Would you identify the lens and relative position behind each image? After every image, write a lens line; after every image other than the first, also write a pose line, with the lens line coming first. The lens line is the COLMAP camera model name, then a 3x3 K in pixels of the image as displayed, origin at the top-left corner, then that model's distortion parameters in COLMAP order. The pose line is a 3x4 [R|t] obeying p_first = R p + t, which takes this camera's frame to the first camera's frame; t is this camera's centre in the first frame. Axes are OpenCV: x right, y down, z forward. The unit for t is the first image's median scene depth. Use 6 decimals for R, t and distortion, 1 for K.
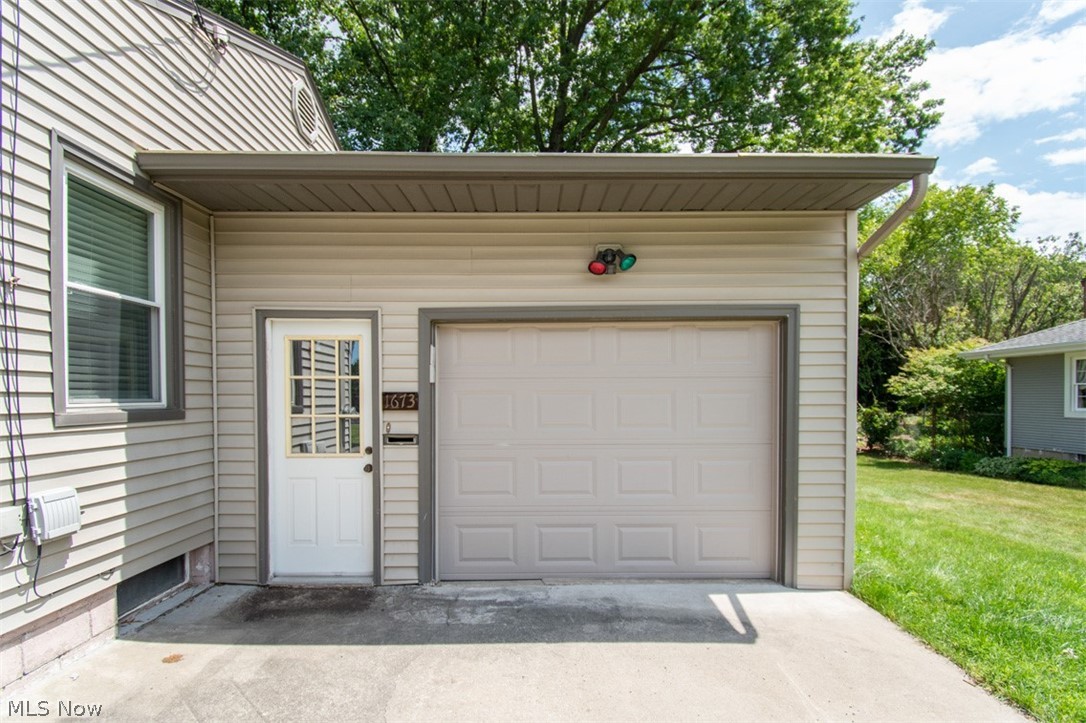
lens RADIAL K [[472.5, 0, 537.4], [0, 472.5, 404.7], [0, 0, 1]] dist [-0.002671, -0.000321]
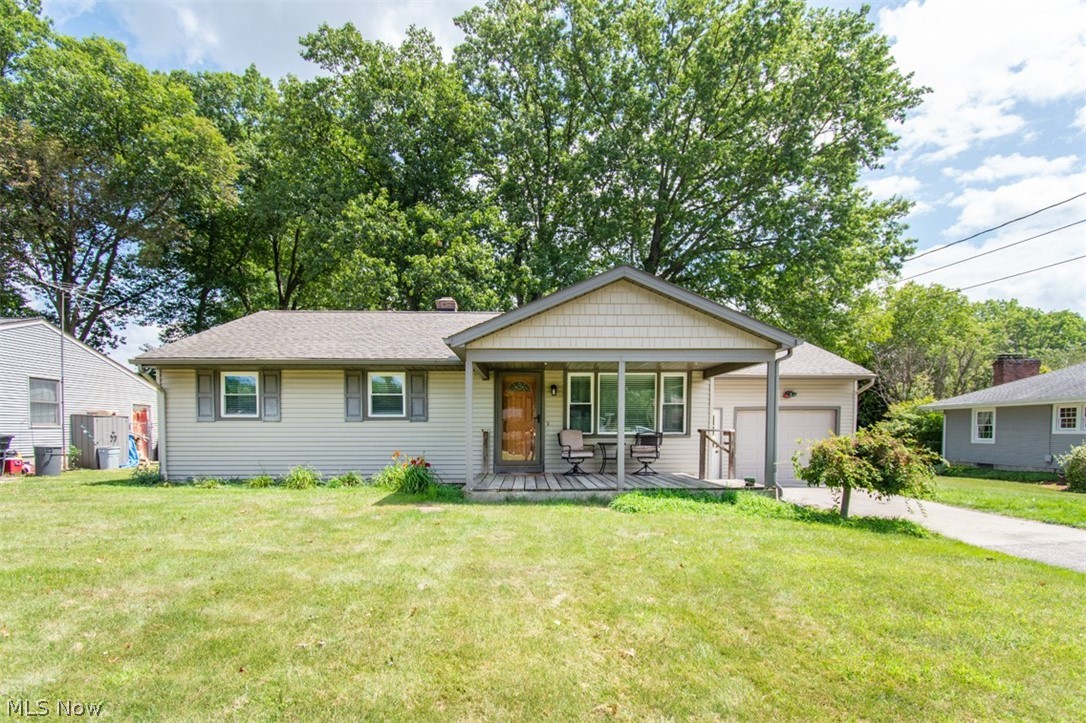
lens RADIAL K [[503.0, 0, 546.0], [0, 503.0, 444.3], [0, 0, 1]] dist [0.003329, 0.000239]
pose [[0.999520, 0.000247, 0.030991, -0.515127], [-0.000471, 0.999974, 0.007208, 0.014727], [-0.030988, -0.007219, 0.999494, -0.788941]]
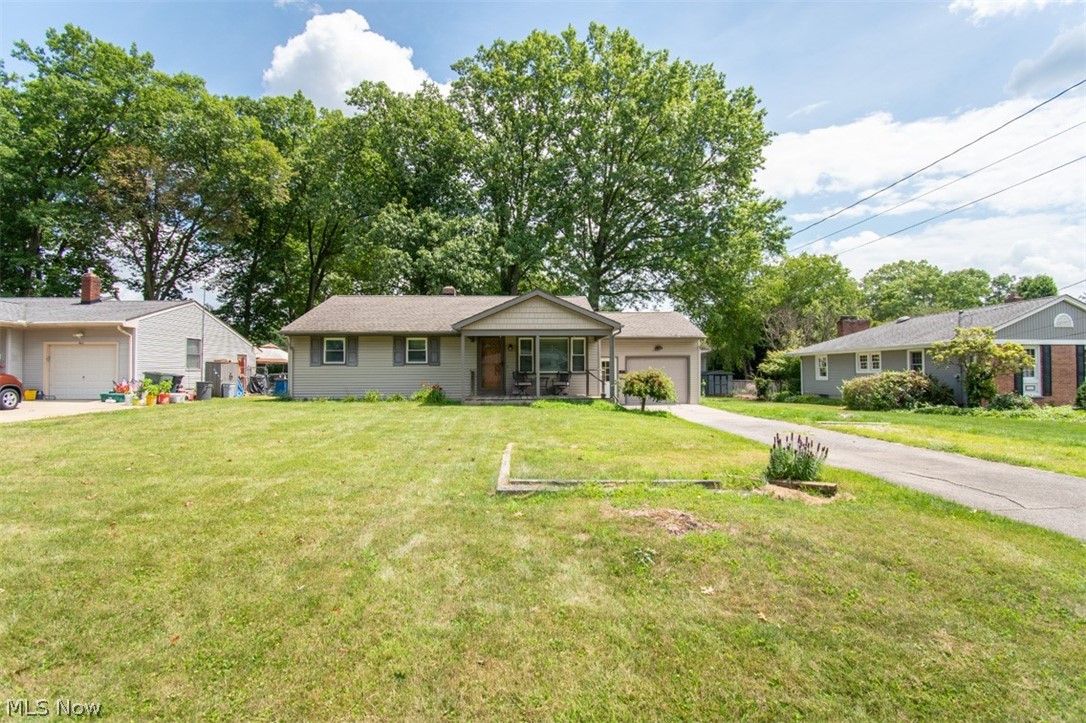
lens RADIAL K [[472.5, 0, 537.4], [0, 472.5, 404.7], [0, 0, 1]] dist [-0.002671, -0.000321]
pose [[0.999595, -0.003279, 0.028259, -0.434453], [0.001964, 0.998920, 0.046432, 0.034540], [-0.028381, -0.046358, 0.998522, -1.375797]]
